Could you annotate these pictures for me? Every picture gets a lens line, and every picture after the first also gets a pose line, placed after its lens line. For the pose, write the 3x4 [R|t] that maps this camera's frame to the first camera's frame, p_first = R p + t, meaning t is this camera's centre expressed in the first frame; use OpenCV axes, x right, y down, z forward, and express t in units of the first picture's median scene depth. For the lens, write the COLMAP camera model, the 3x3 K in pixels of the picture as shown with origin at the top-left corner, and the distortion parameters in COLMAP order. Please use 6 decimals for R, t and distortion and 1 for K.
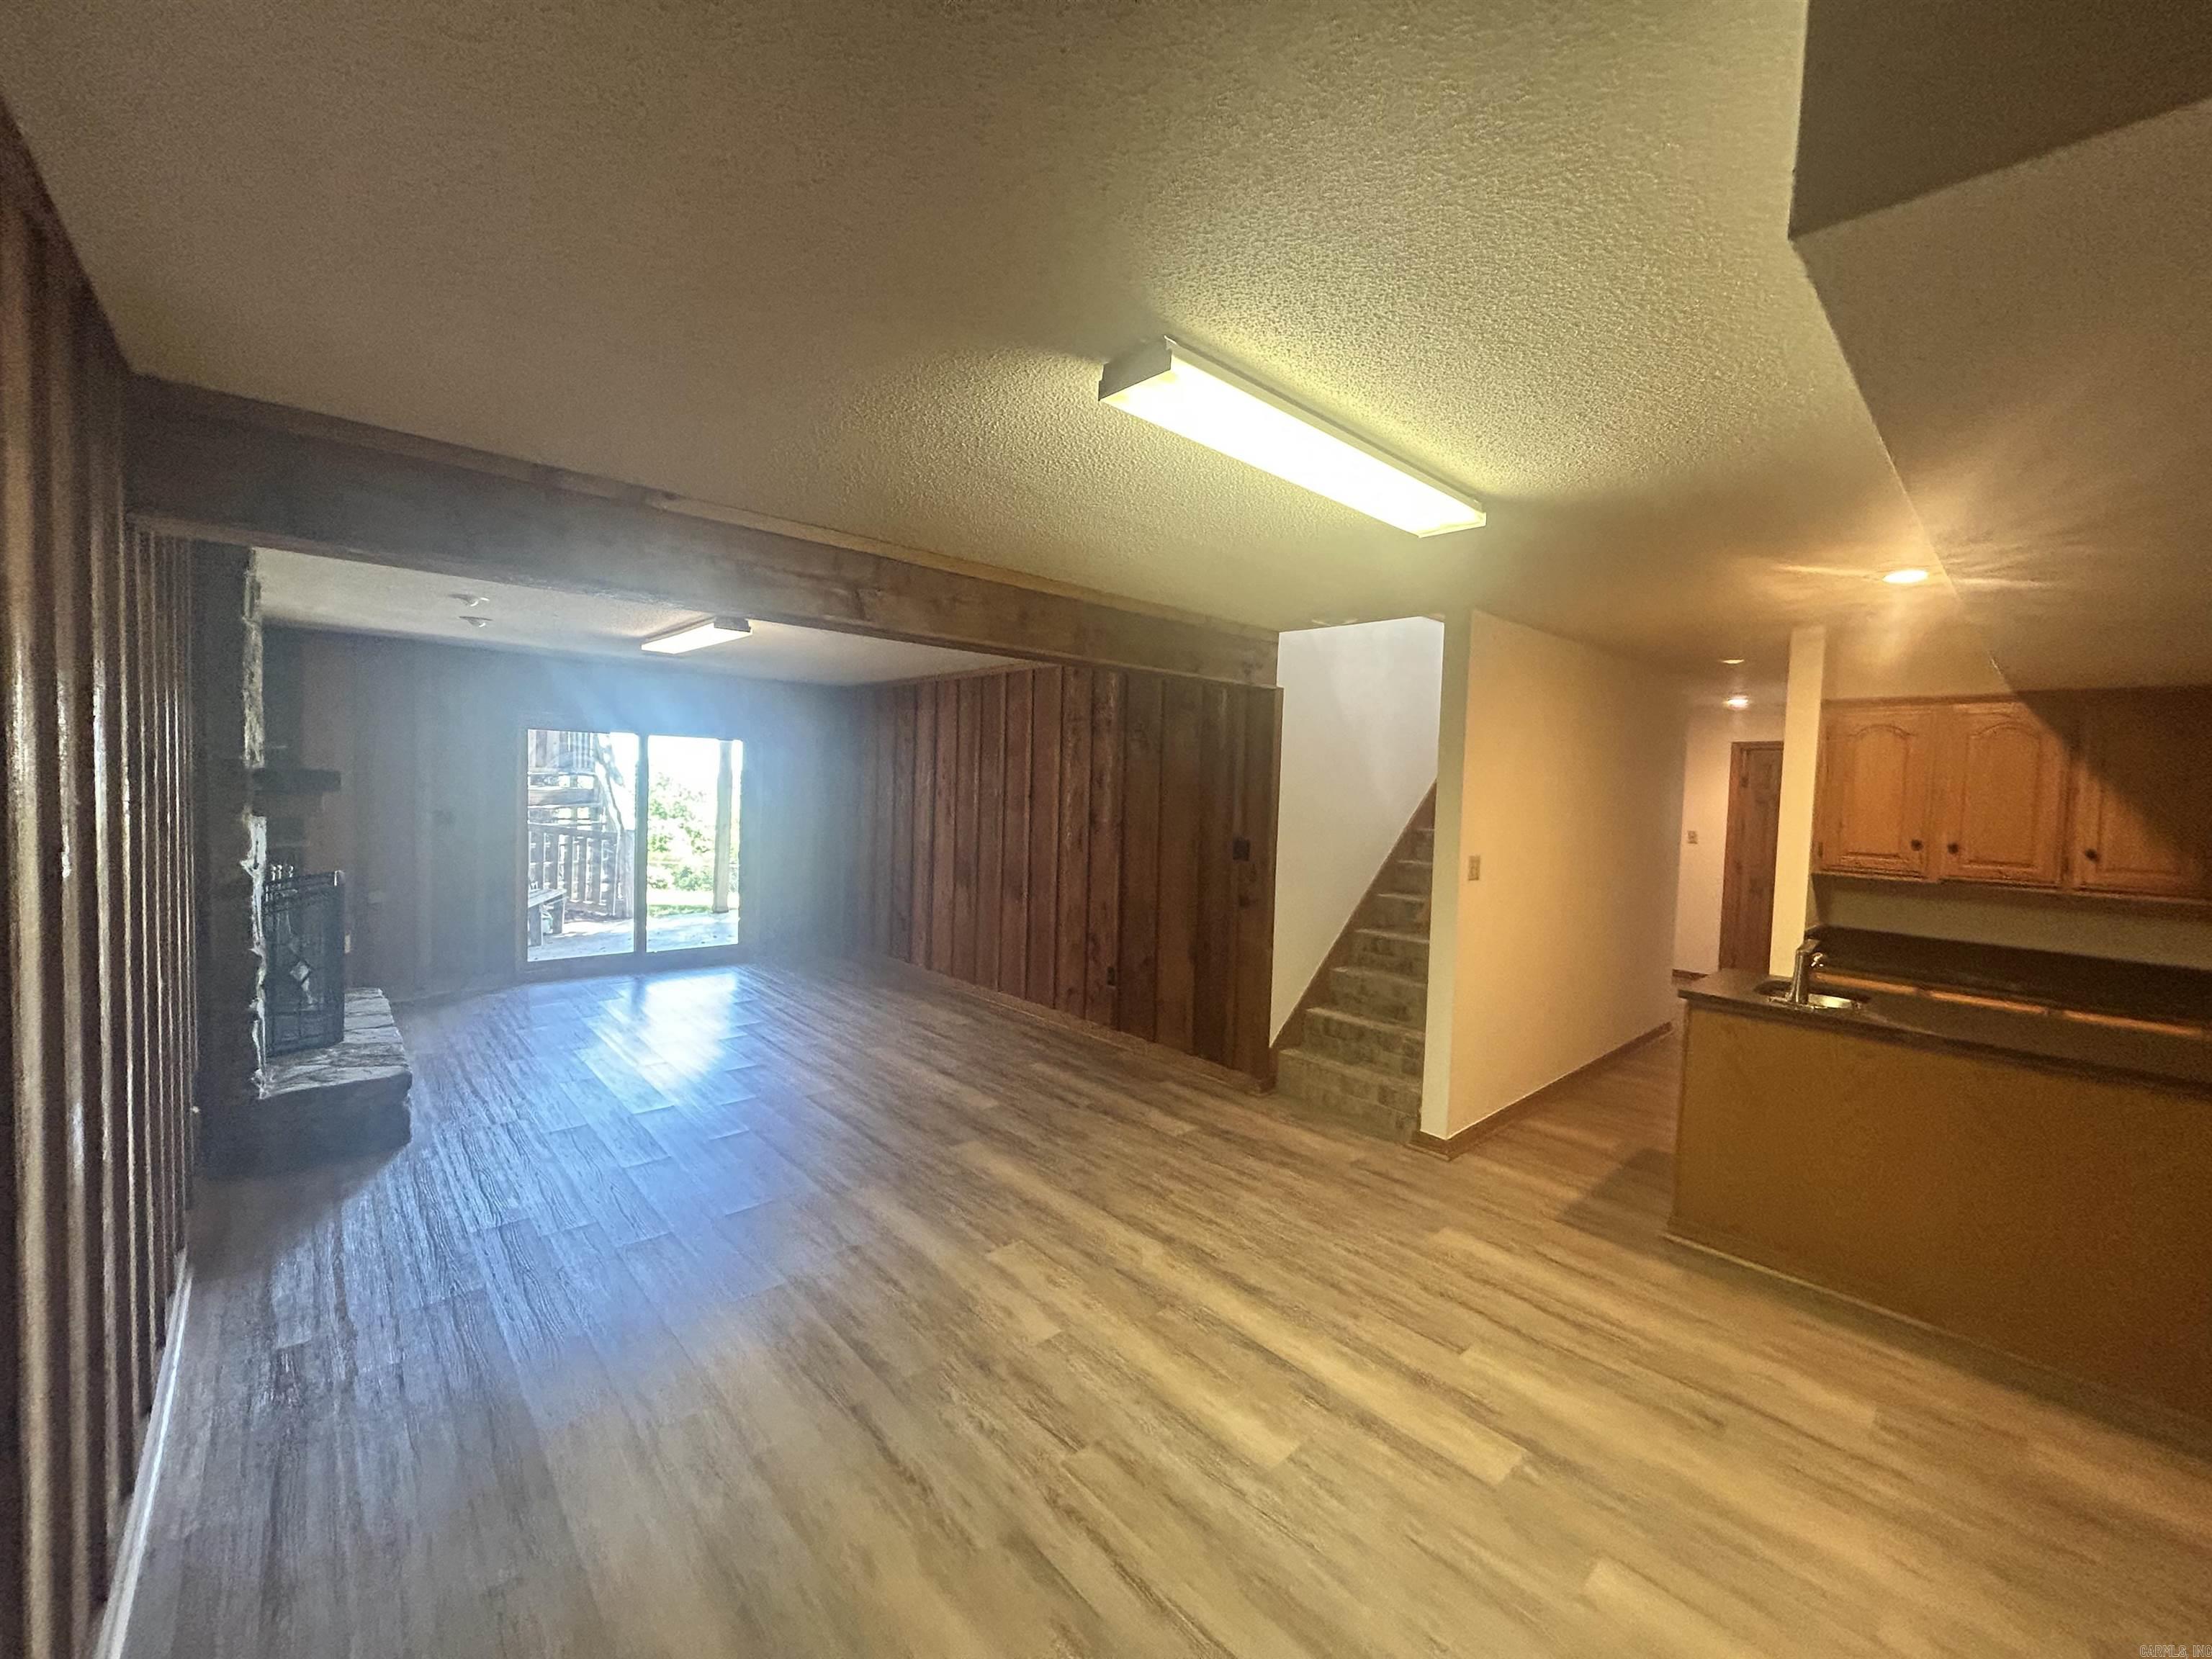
lens RADIAL K [[891.9, 0, 1110.3], [0, 891.9, 821.8], [0, 0, 1]] dist [-0.000446, 0.000629]
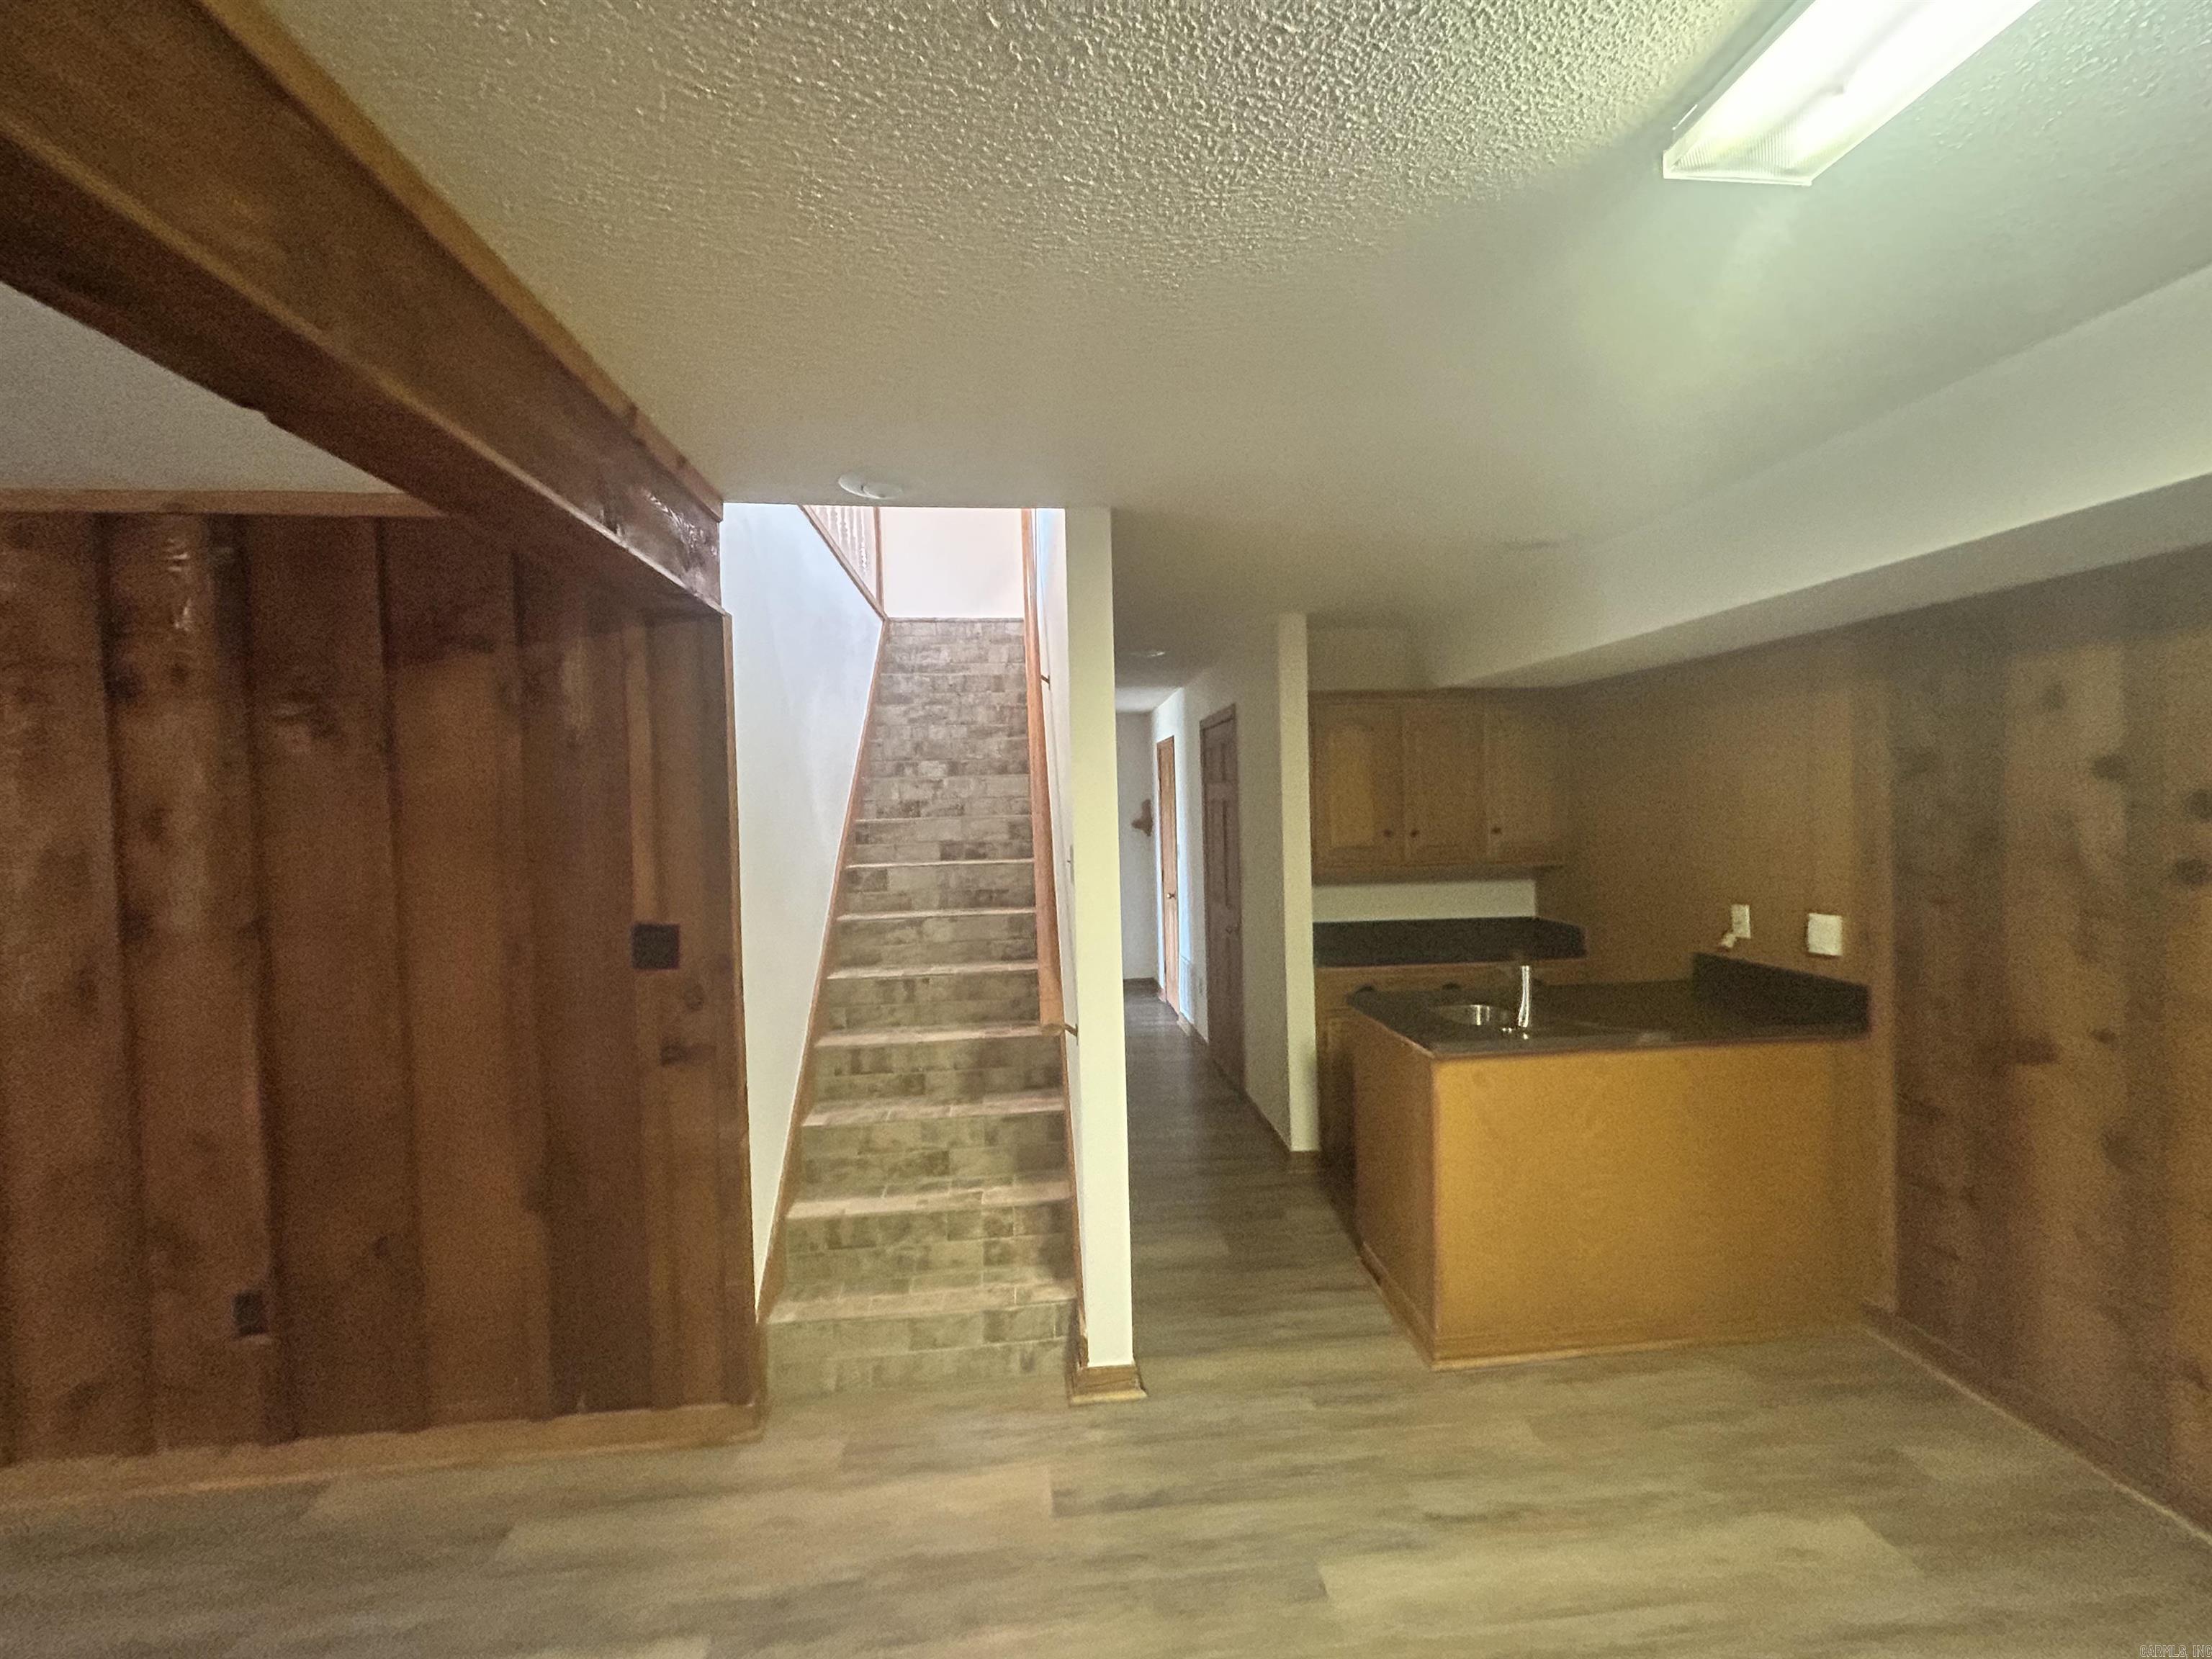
lens RADIAL K [[891.9, 0, 1110.3], [0, 891.9, 821.8], [0, 0, 1]] dist [-0.000446, 0.000629]
pose [[0.598210, -0.058978, 0.799166, -0.092041], [0.080639, 0.996656, 0.013191, -0.023443], [-0.797272, 0.056553, 0.600966, 0.551272]]
